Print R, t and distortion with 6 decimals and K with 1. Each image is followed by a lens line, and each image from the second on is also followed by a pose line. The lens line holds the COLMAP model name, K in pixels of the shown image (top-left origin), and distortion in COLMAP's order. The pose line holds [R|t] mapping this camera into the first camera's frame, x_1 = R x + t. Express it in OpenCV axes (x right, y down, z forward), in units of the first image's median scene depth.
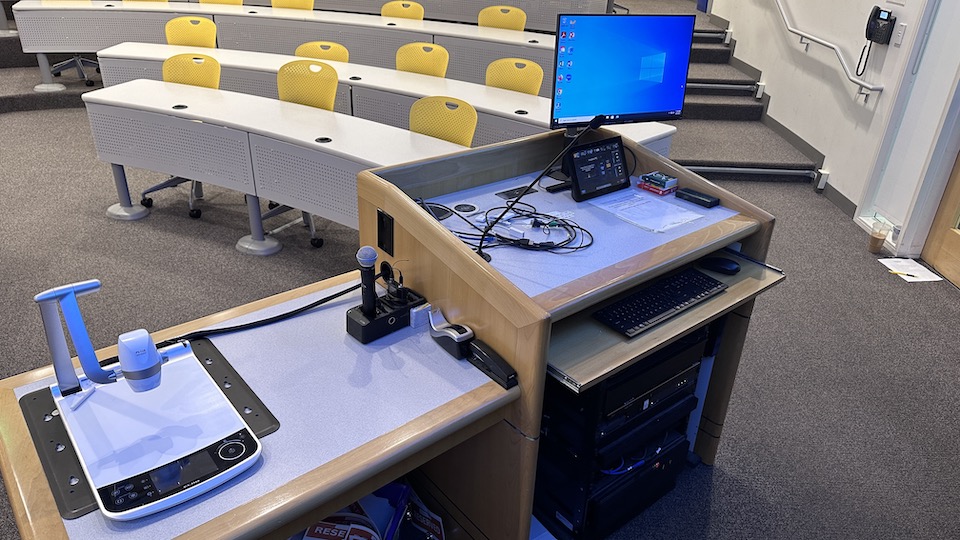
lens RADIAL K [[667.3, 0, 480.0], [0, 667.3, 270.0], [0, 0, 1]] dist [0.071192, -0.091385]
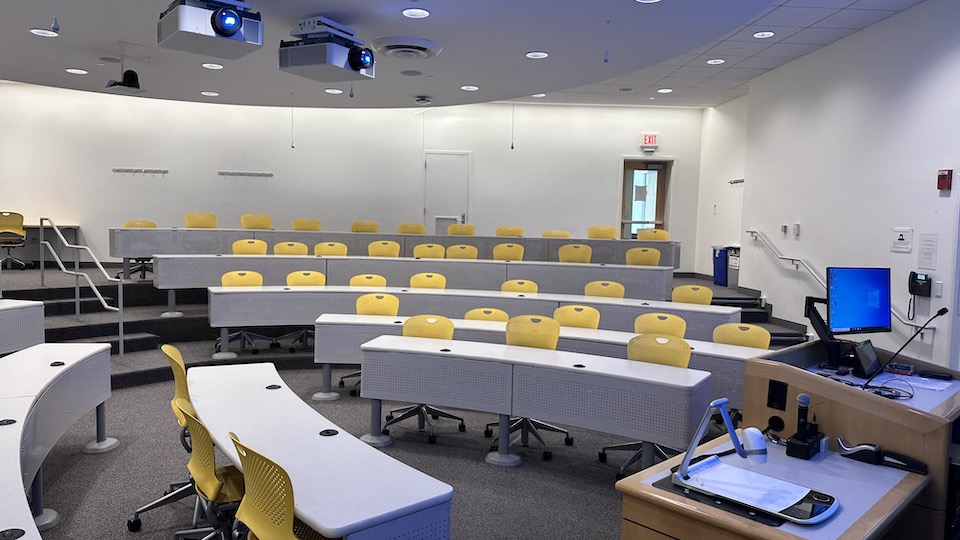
lens RADIAL K [[667.3, 0, 480.0], [0, 667.3, 270.0], [0, 0, 1]] dist [0.071192, -0.091385]
pose [[0.996582, -0.021735, 0.079698, -0.407074], [0.051772, 0.916122, -0.397542, 0.113526], [-0.064372, 0.400309, 0.914116, -0.215476]]
